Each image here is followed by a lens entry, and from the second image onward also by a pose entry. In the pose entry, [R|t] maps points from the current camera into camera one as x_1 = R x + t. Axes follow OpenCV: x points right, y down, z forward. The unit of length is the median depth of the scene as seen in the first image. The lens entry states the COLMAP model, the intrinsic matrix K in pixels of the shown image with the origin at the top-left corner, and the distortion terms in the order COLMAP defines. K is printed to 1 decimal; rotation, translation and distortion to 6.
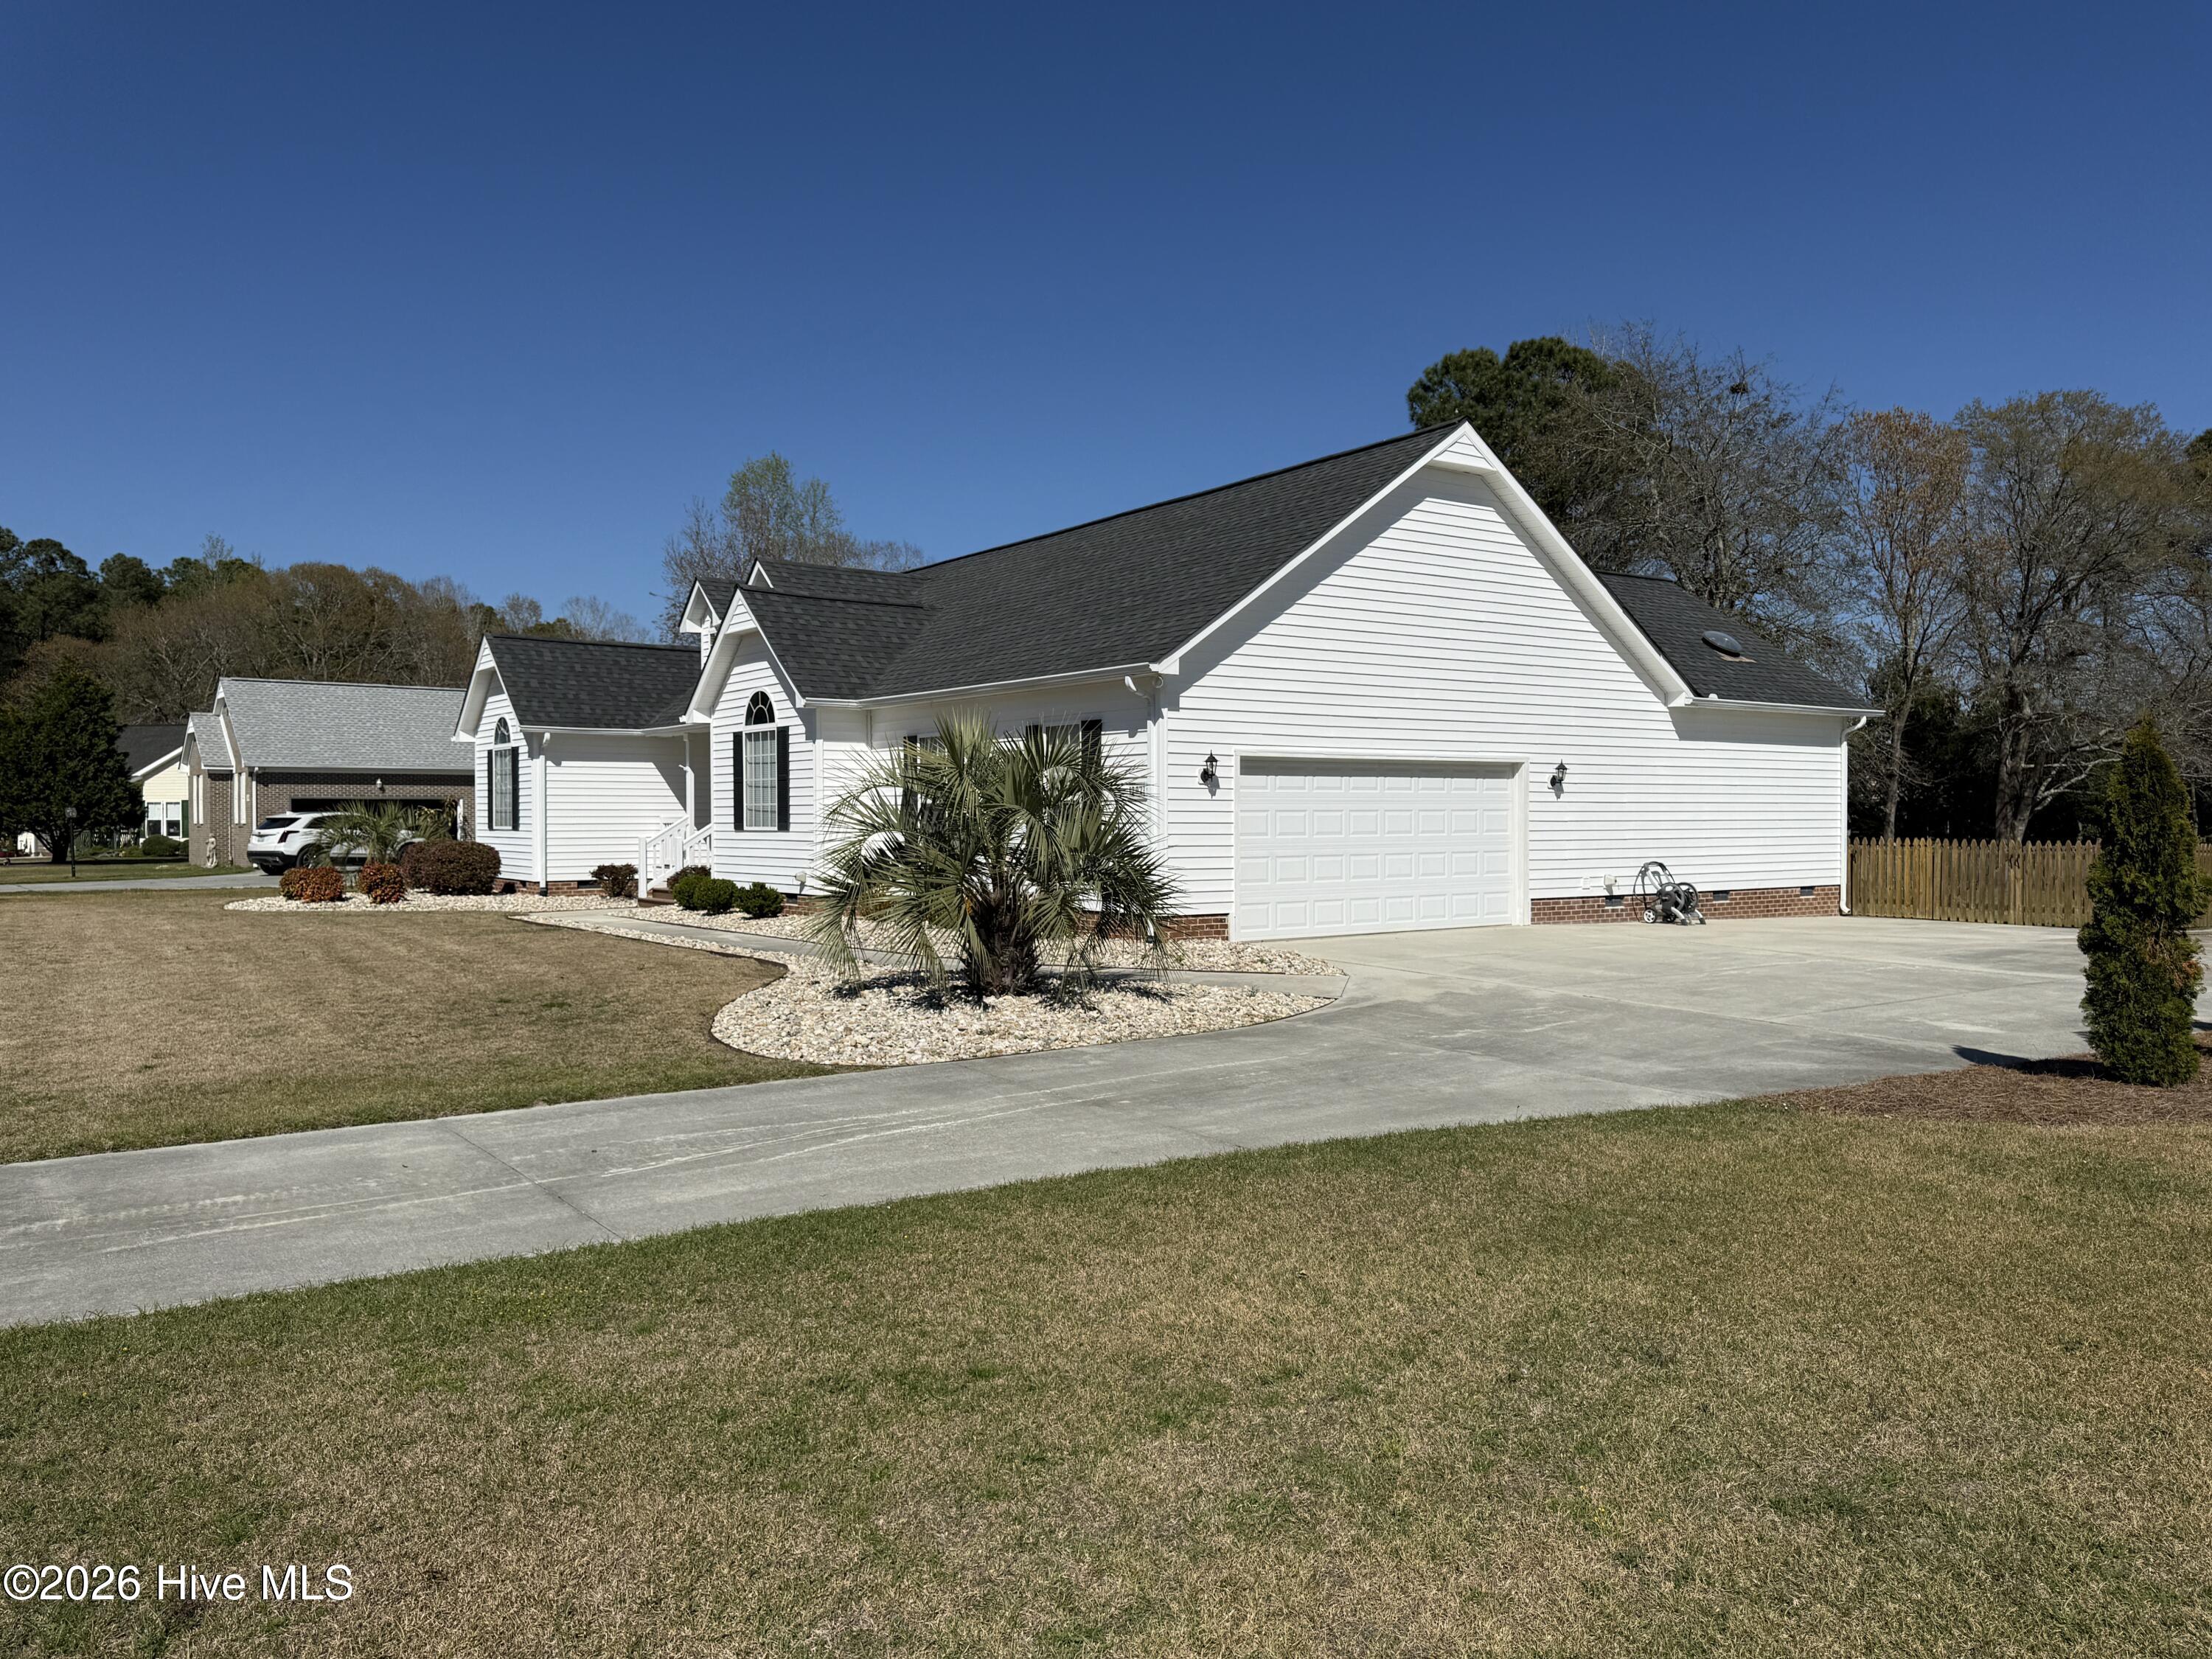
lens RADIAL K [[1636.6, 0, 1109.1], [0, 1636.6, 831.3], [0, 0, 1]] dist [0.010340, 0.001027]
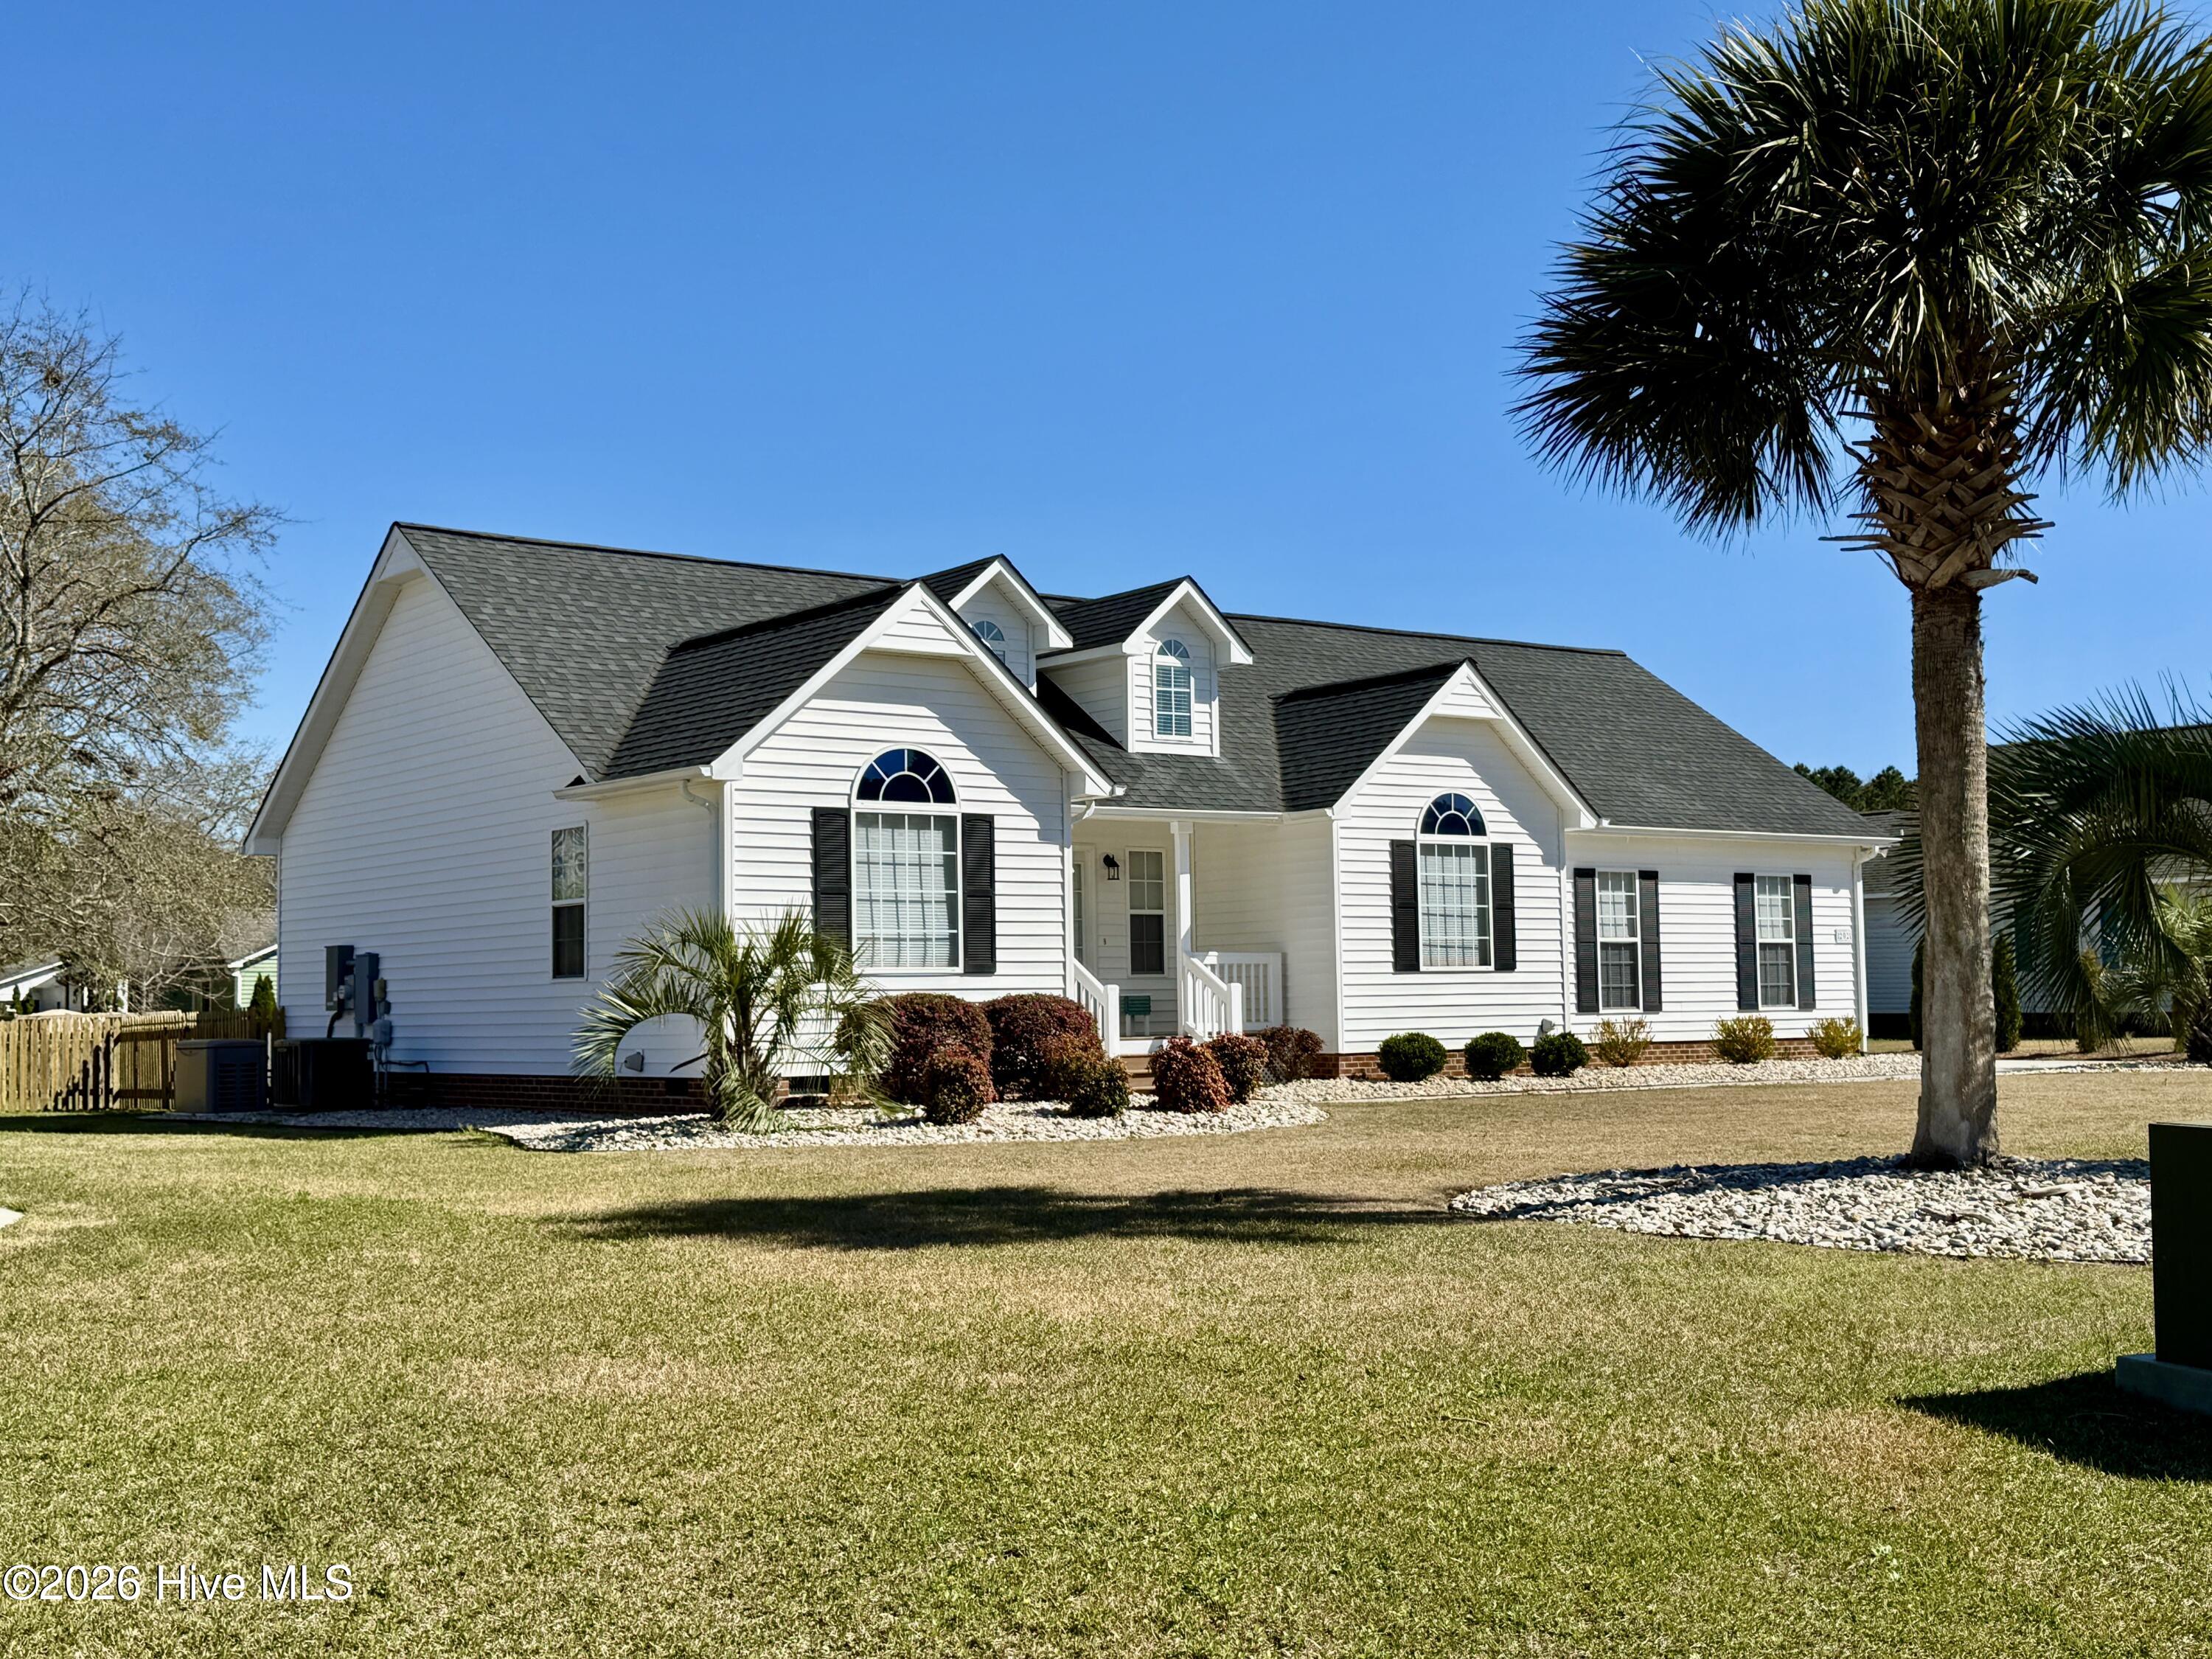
lens RADIAL K [[2536.2, 0, 1157.0], [0, 2536.2, 833.2], [0, 0, 1]] dist [0.151439, 0.000000]
pose [[-0.029896, 0.070231, 0.997083, -1.399669], [0.025015, 0.997269, -0.069494, 0.014467], [-0.999240, 0.022864, -0.031571, 1.159745]]
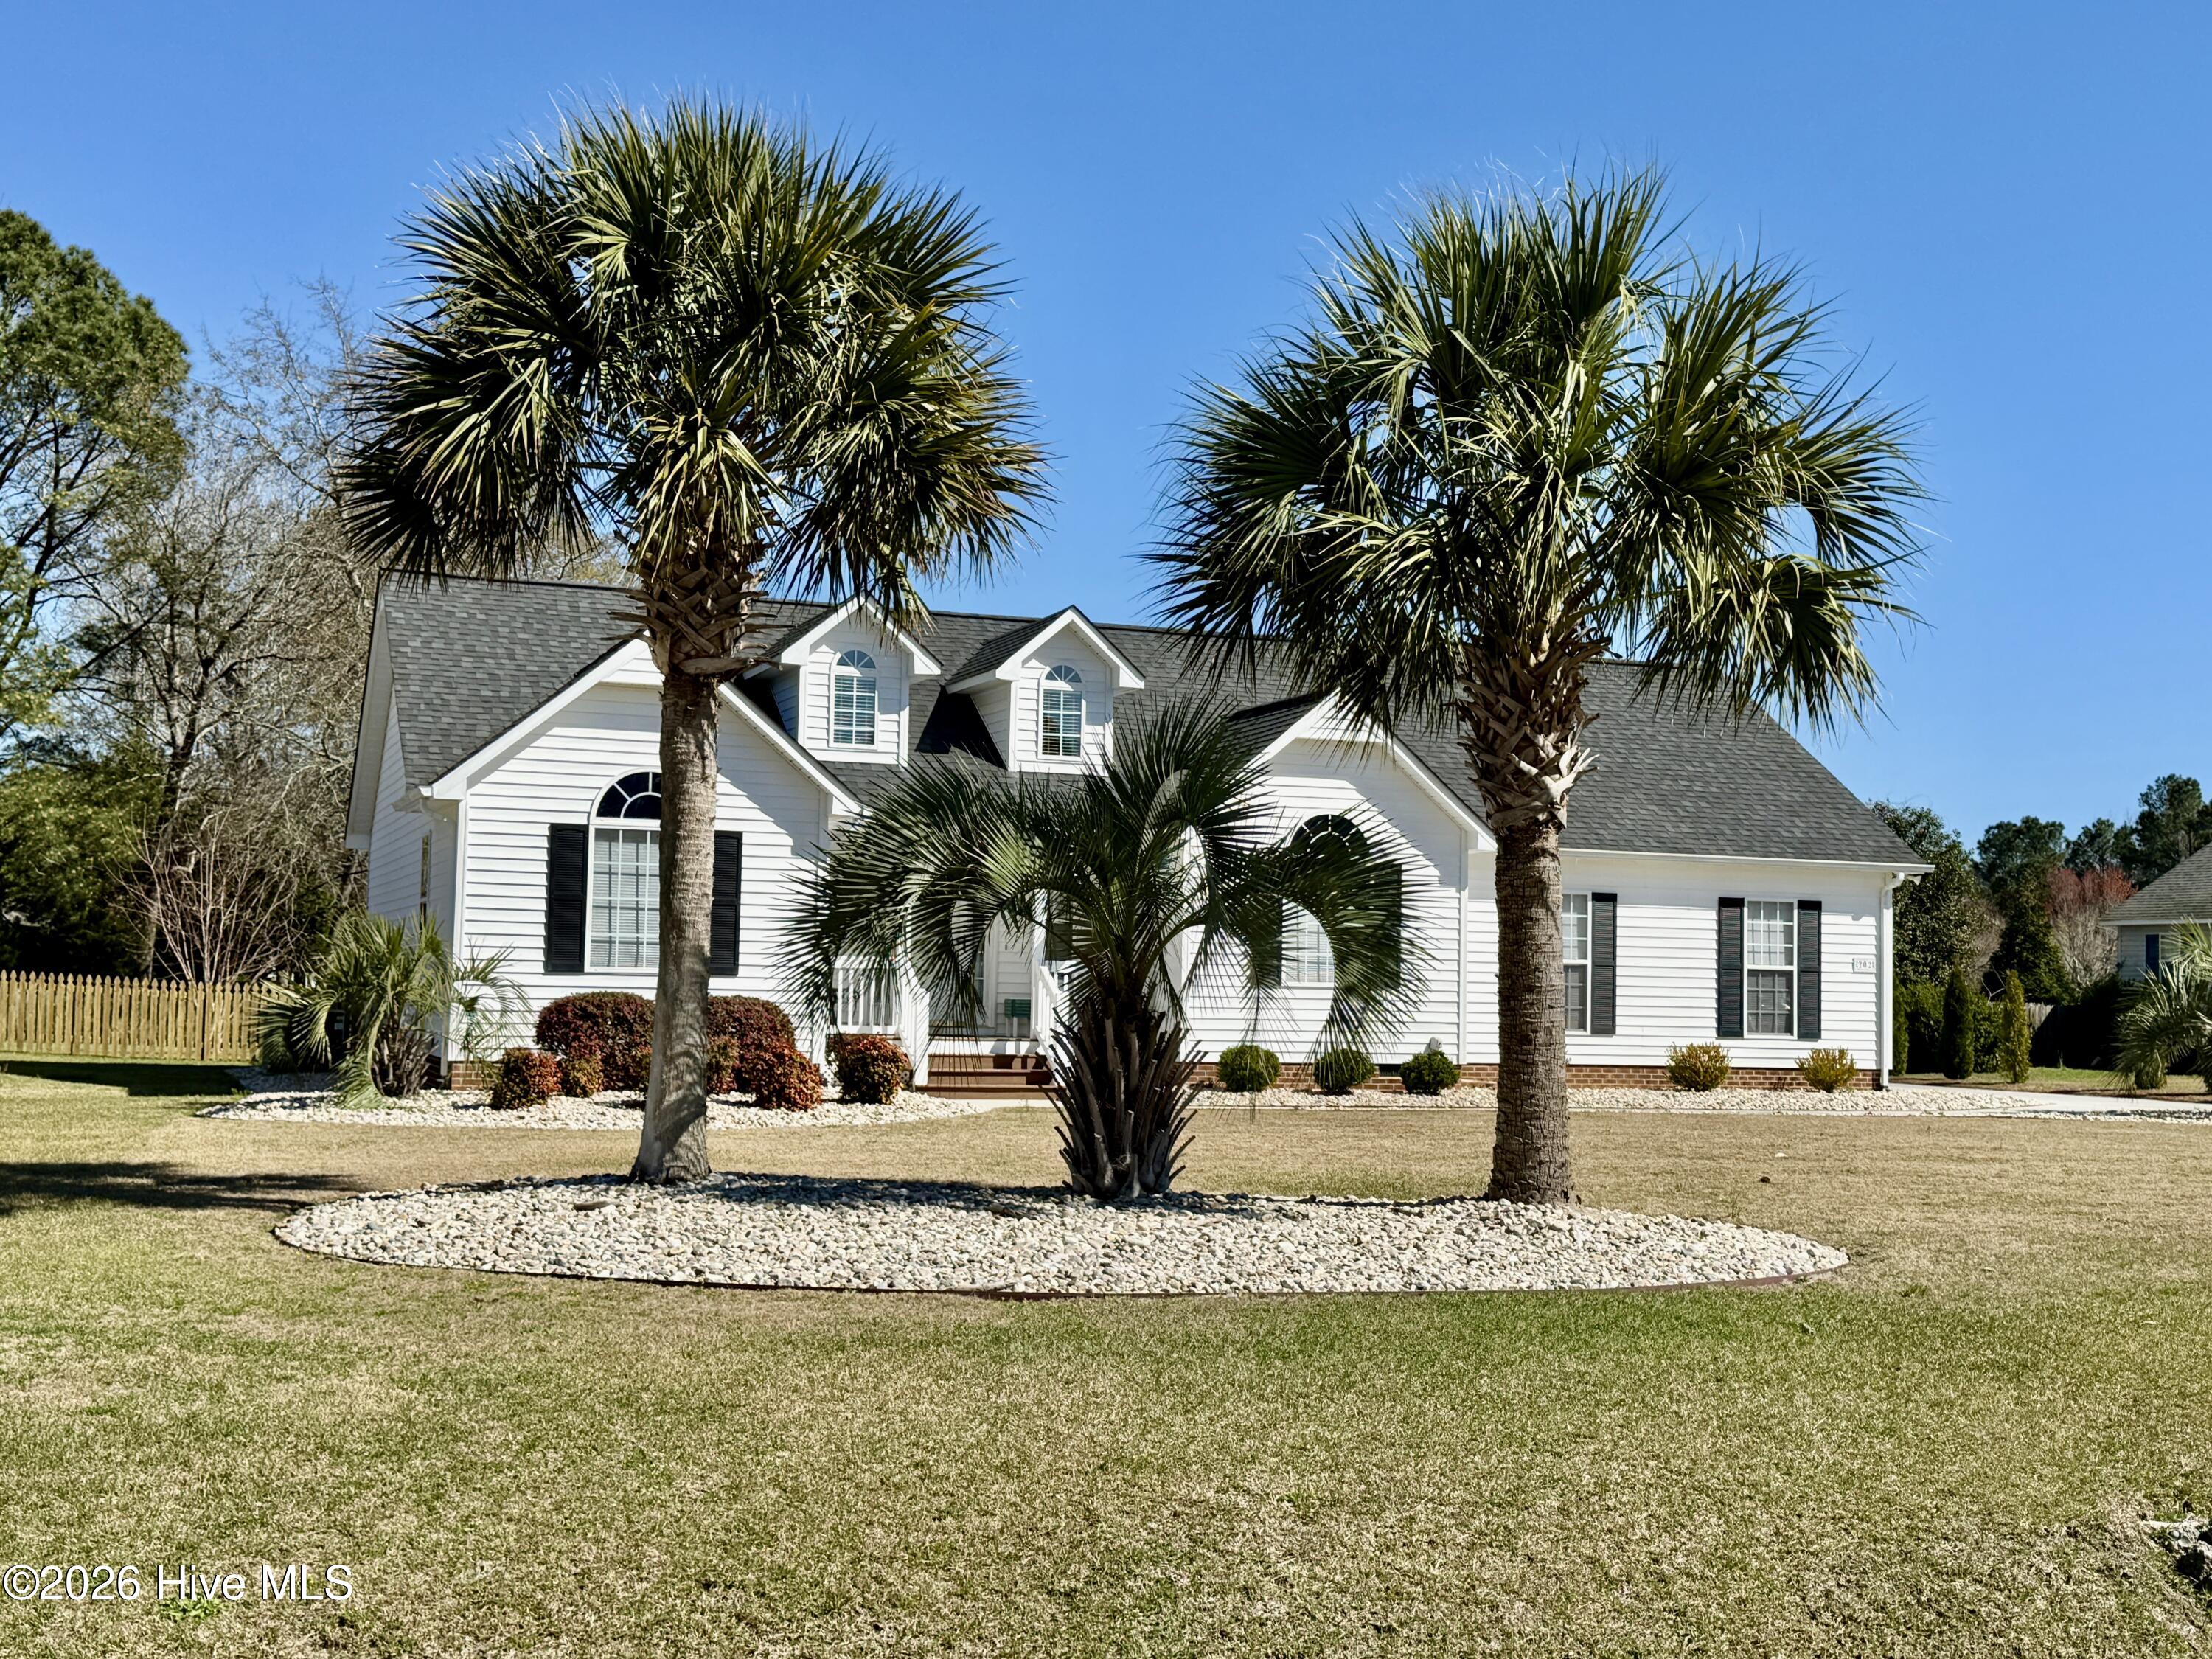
lens RADIAL K [[2536.2, 0, 1120.3], [0, 2536.2, 837.6], [0, 0, 1]] dist [0.151439, 0.000000]
pose [[0.268232, 0.064625, 0.961184, -1.419344], [-0.014258, 0.997904, -0.063115, 0.006327], [-0.963249, 0.003224, 0.268591, 0.749346]]
